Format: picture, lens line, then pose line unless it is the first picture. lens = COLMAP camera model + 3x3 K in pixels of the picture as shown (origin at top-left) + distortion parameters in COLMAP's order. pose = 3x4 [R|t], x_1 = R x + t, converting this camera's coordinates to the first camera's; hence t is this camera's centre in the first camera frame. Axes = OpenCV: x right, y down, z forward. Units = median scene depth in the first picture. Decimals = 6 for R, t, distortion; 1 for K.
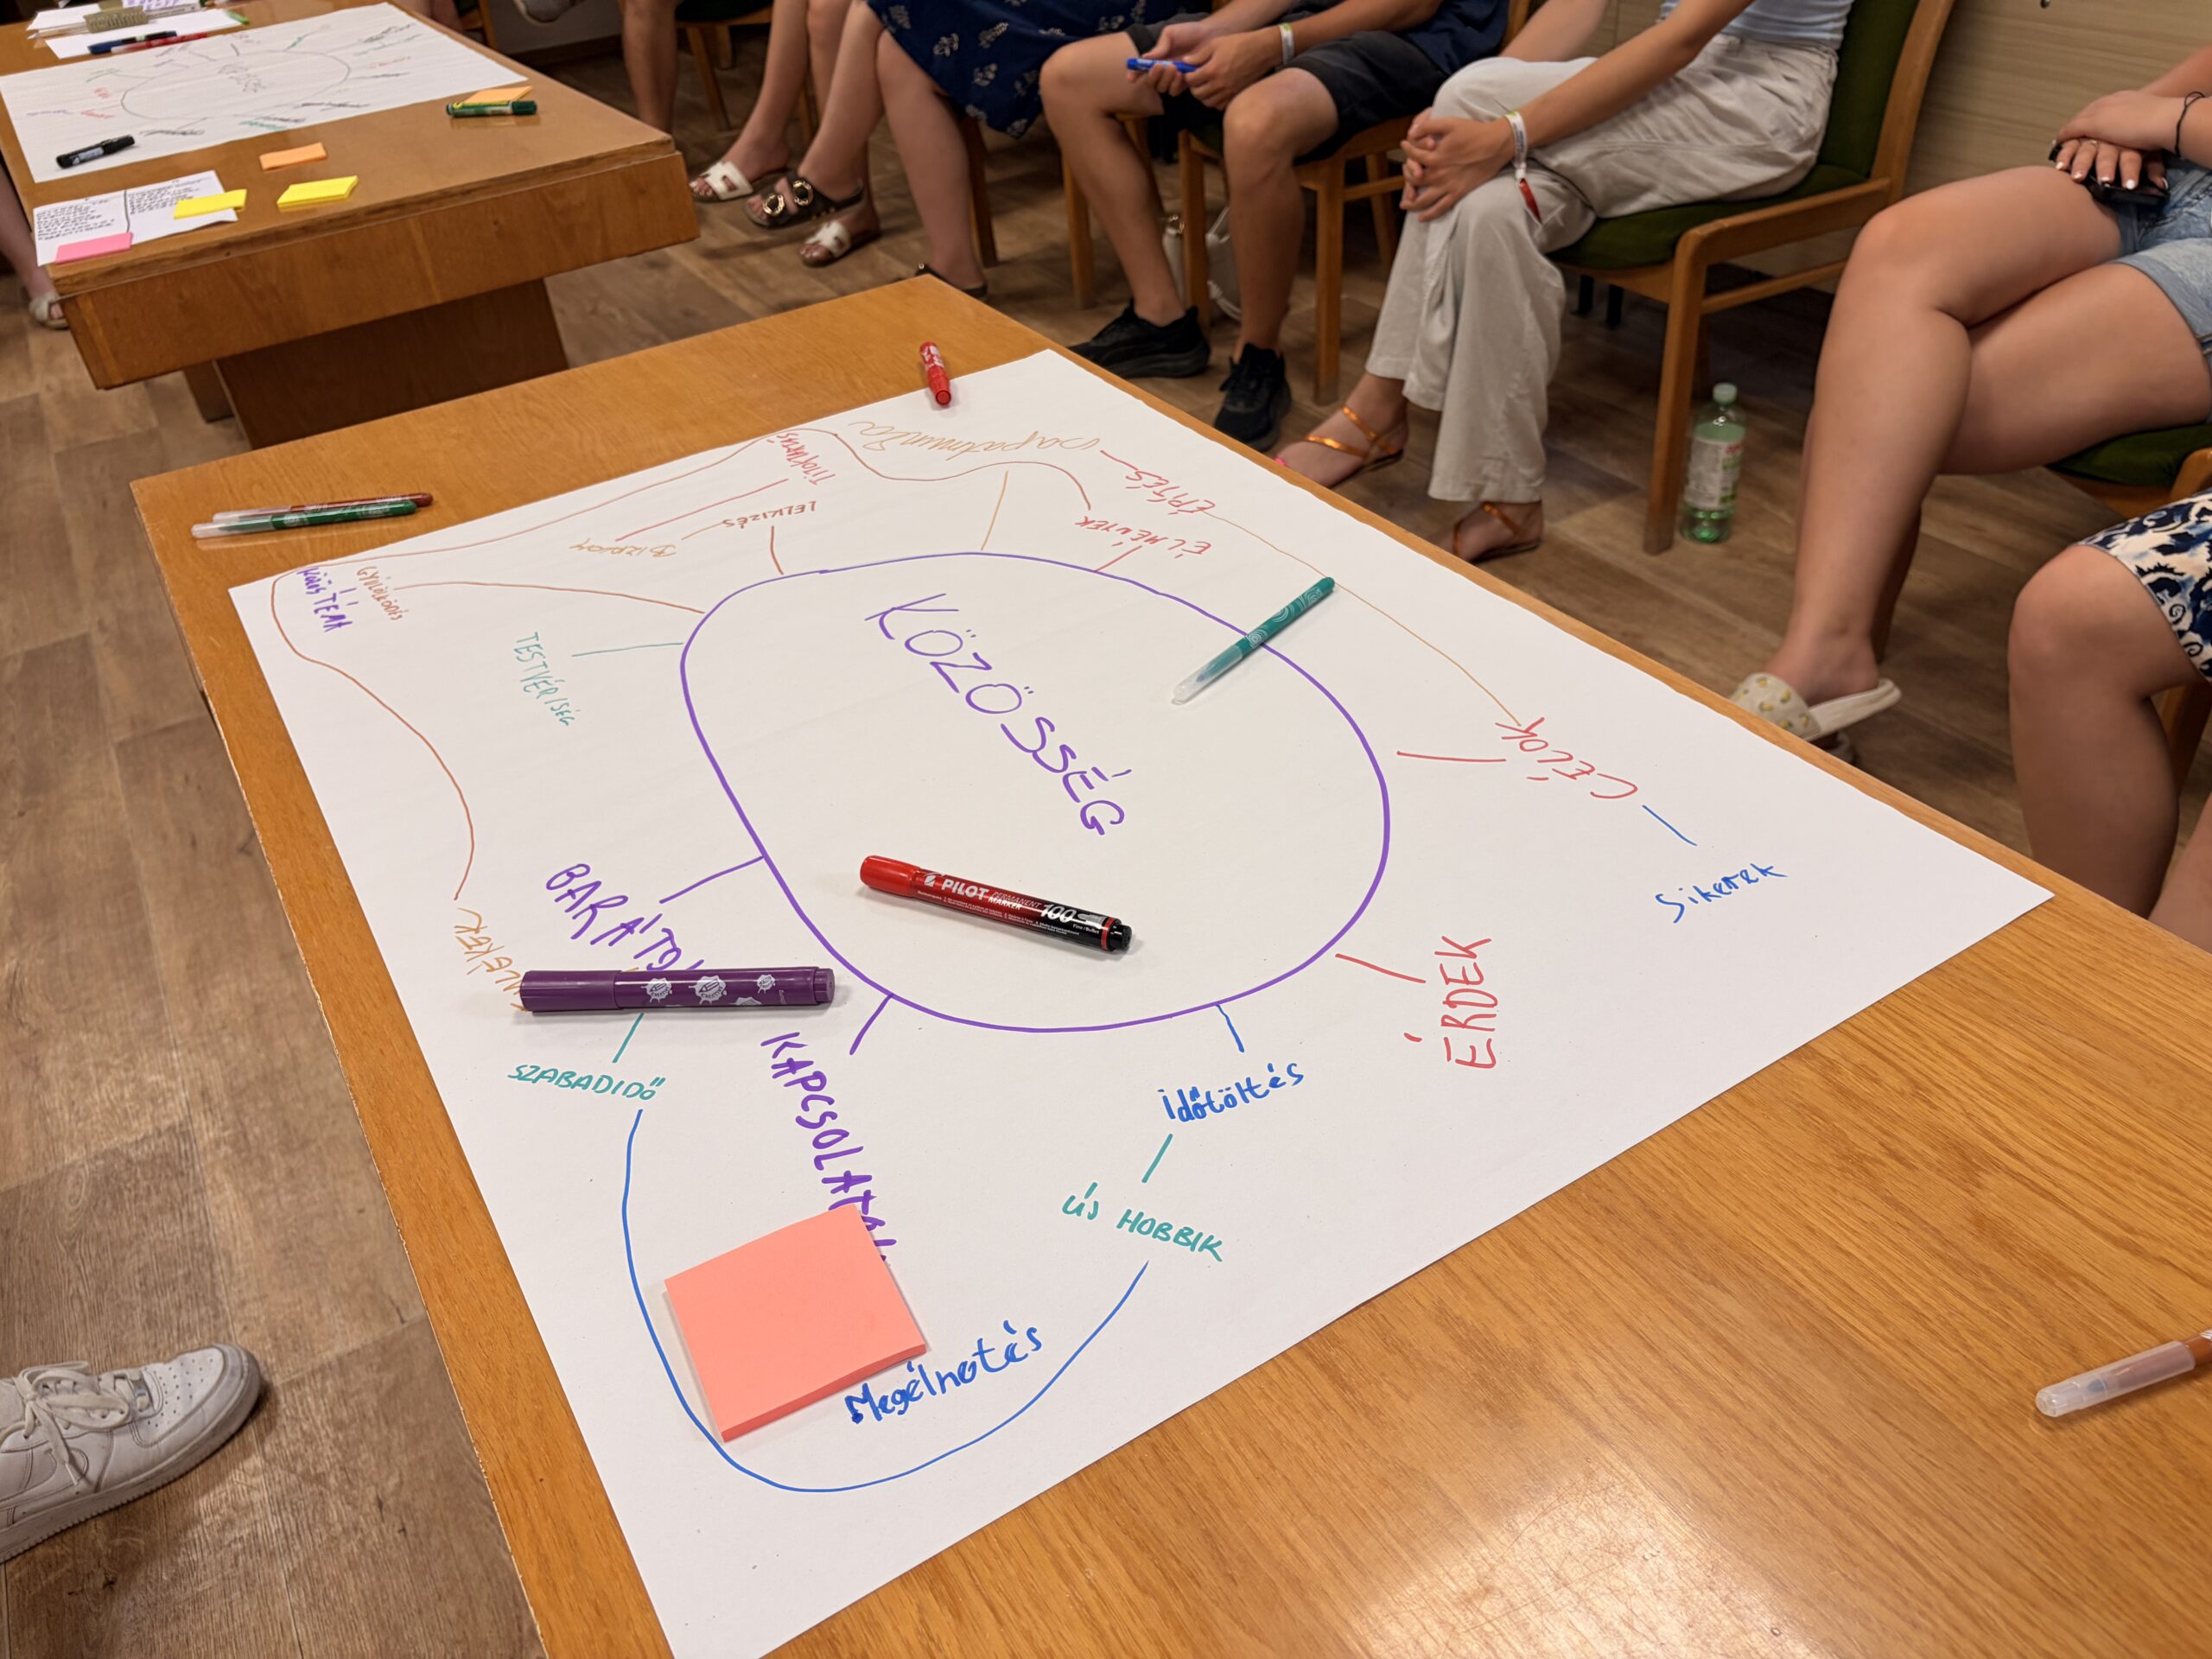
lens RADIAL K [[1691.3, 0, 1090.0], [0, 1691.3, 839.8], [0, 0, 1]] dist [0.037441, -0.045581]
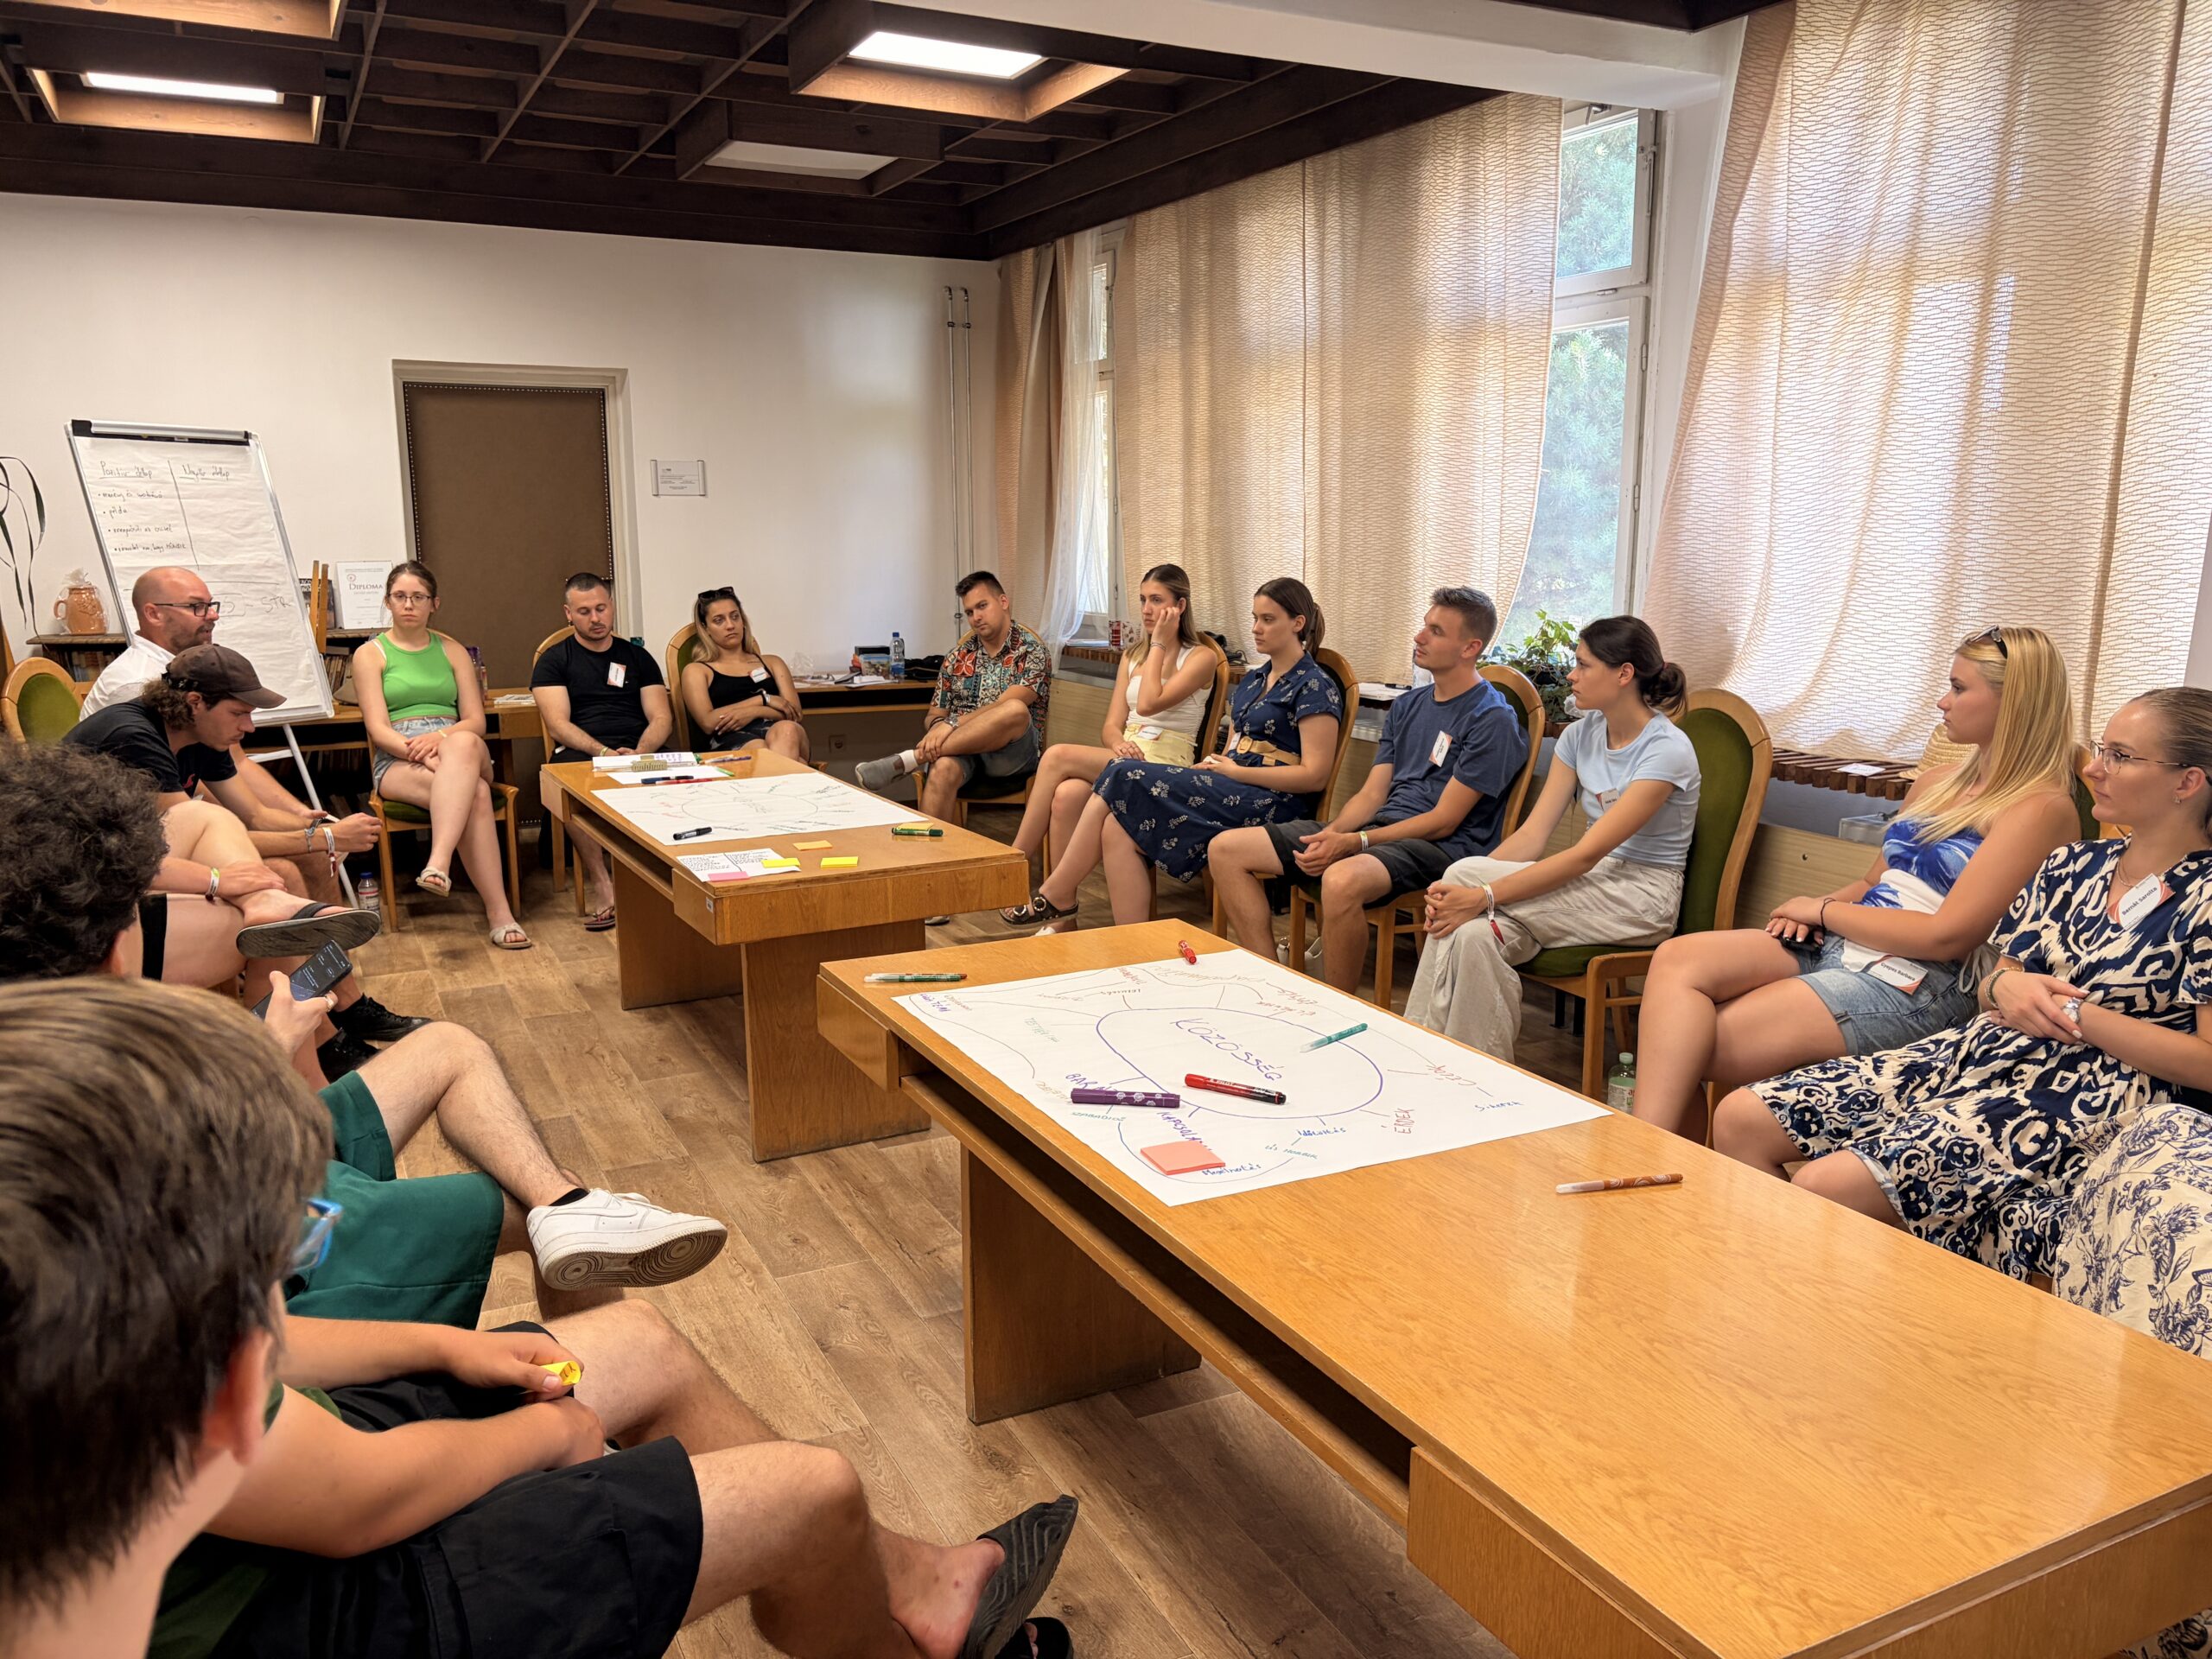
lens RADIAL K [[1691.3, 0, 1110.8], [0, 1691.3, 836.4], [0, 0, 1]] dist [0.037441, -0.045581]
pose [[0.994865, 0.088865, -0.048442, -0.057576], [-0.101046, 0.899405, -0.425278, 0.305010], [0.005777, 0.427989, 0.903766, -0.592741]]
